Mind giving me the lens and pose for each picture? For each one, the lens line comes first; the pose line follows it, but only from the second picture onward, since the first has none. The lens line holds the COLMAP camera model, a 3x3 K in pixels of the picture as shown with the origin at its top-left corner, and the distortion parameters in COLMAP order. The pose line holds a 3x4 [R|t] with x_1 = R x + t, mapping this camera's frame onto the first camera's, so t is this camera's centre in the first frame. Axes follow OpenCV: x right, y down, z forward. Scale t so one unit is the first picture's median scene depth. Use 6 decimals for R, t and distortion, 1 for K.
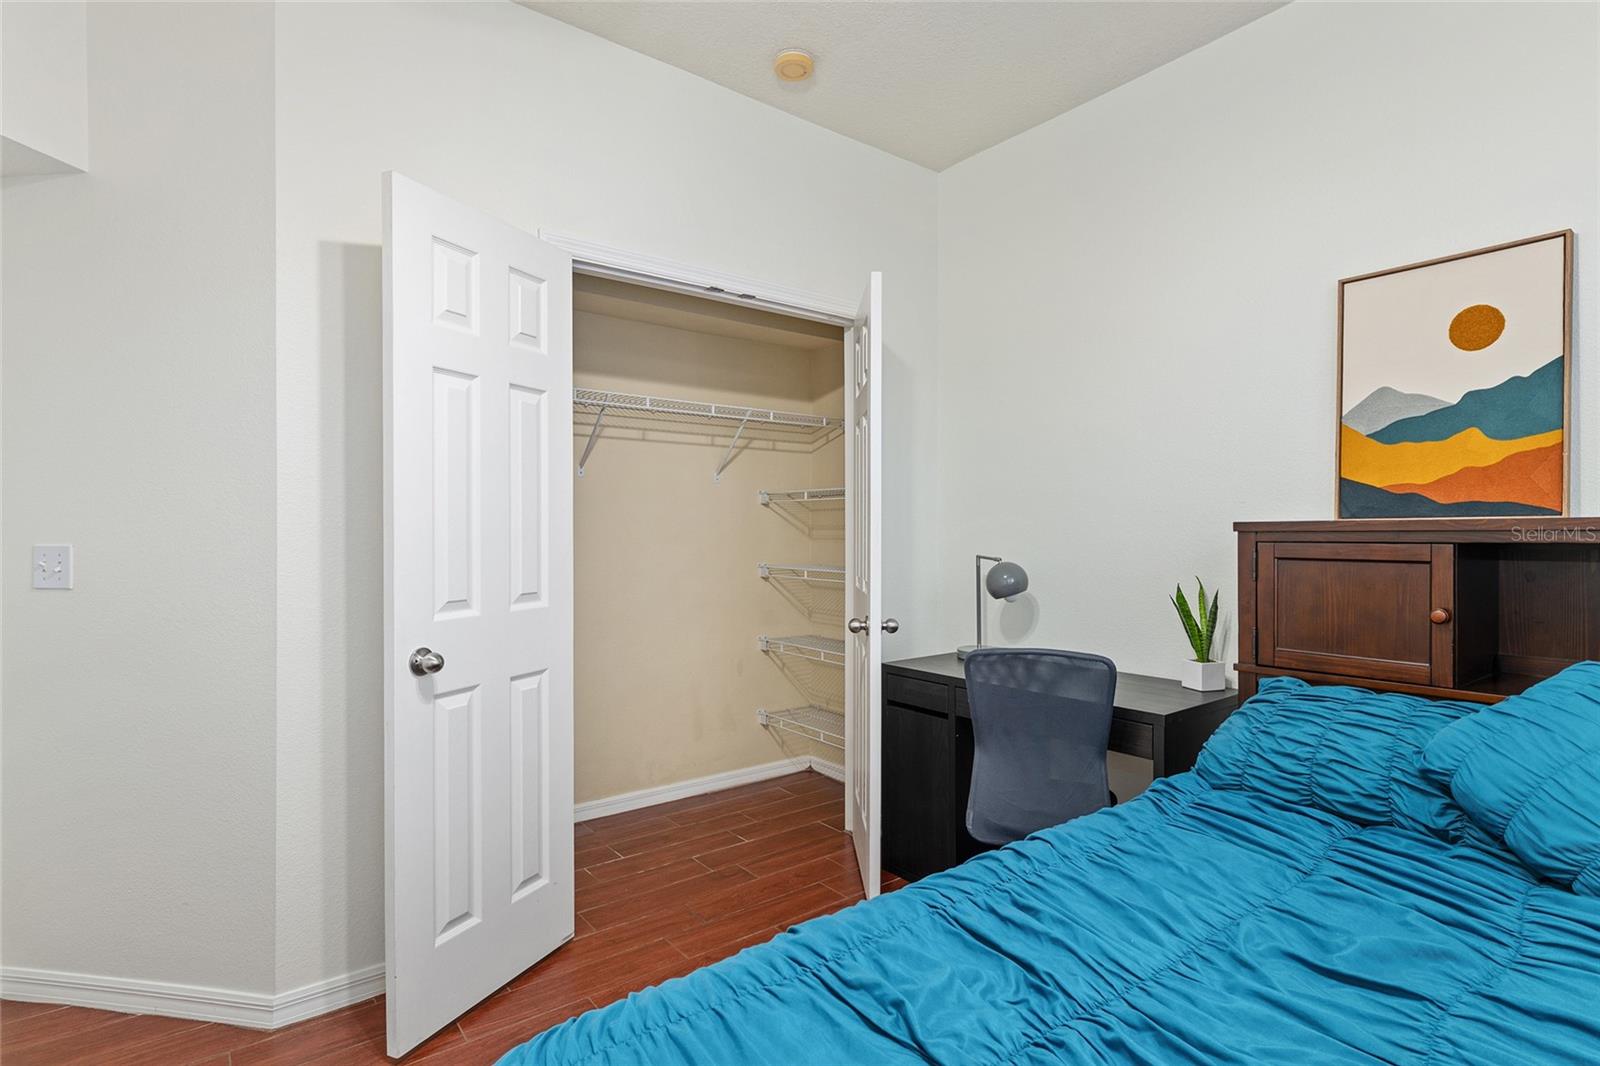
lens RADIAL K [[818.0, 0, 832.4], [0, 818.0, 522.7], [0, 0, 1]] dist [0.000930, 0.001646]
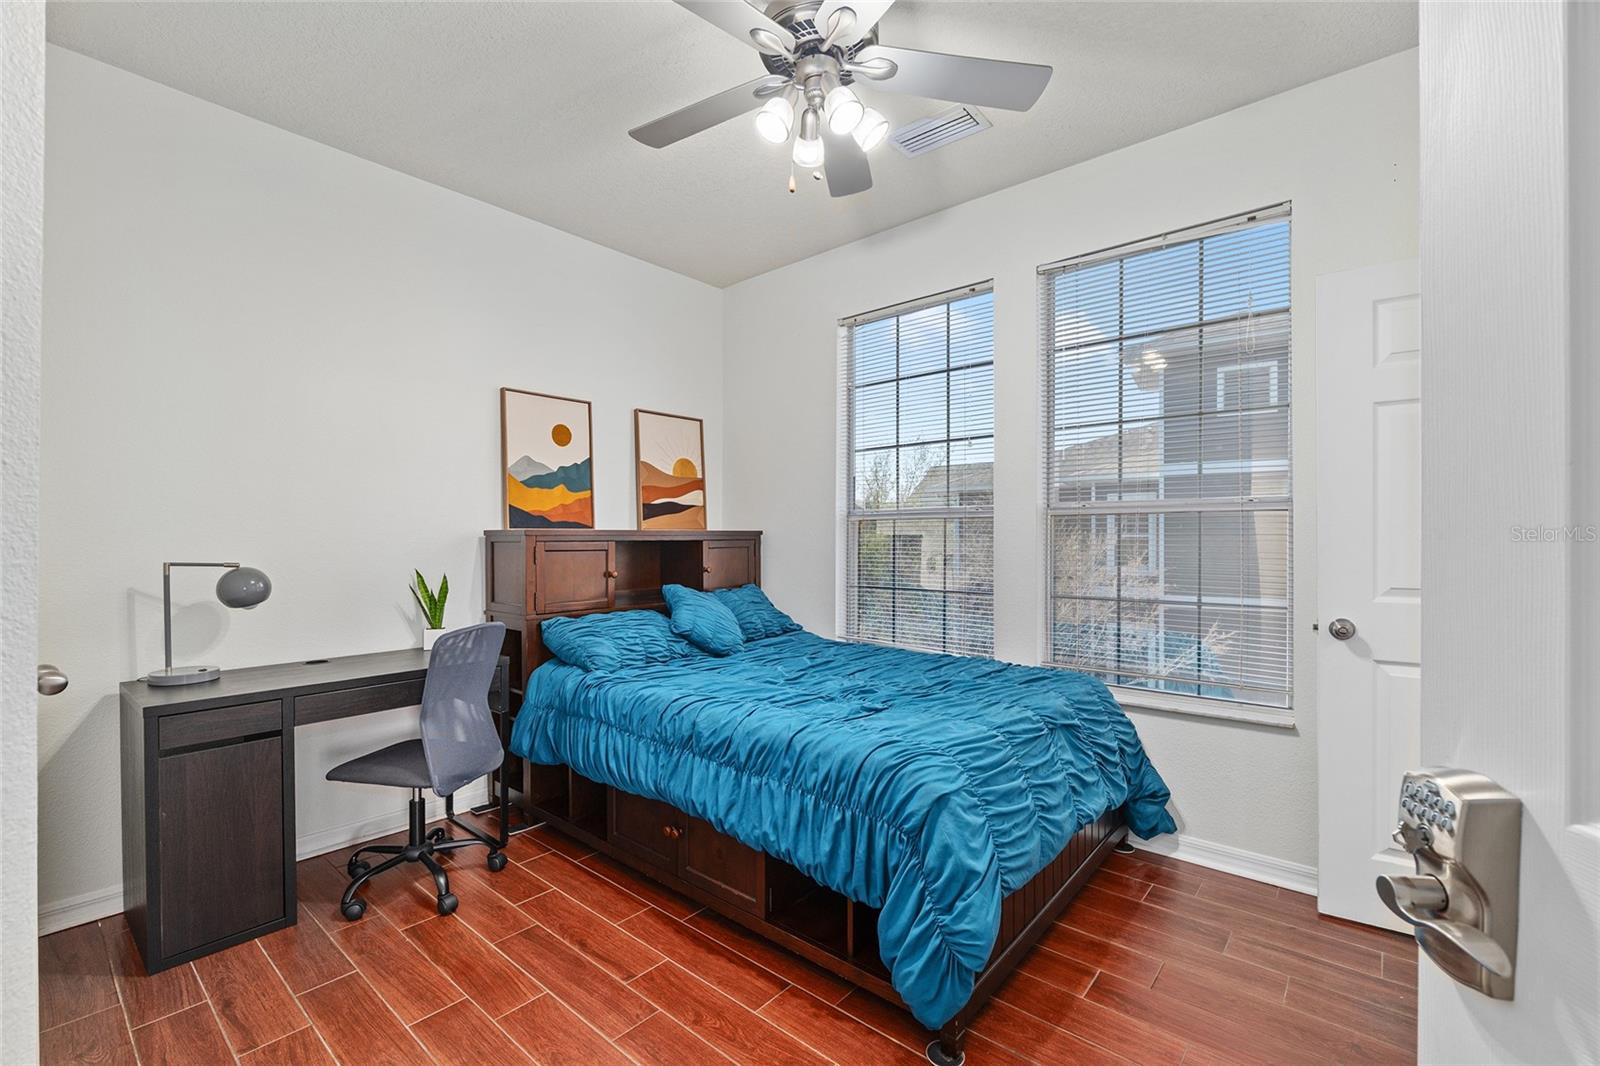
lens RADIAL K [[692.4, 0, 809.6], [0, 692.4, 539.2], [0, 0, 1]] dist [-0.003017, 0.000946]
pose [[-0.181515, 0.005040, 0.983375, -0.997000], [-0.005041, 0.999969, -0.006056, 0.024626], [-0.983375, -0.006057, -0.181484, 0.721265]]
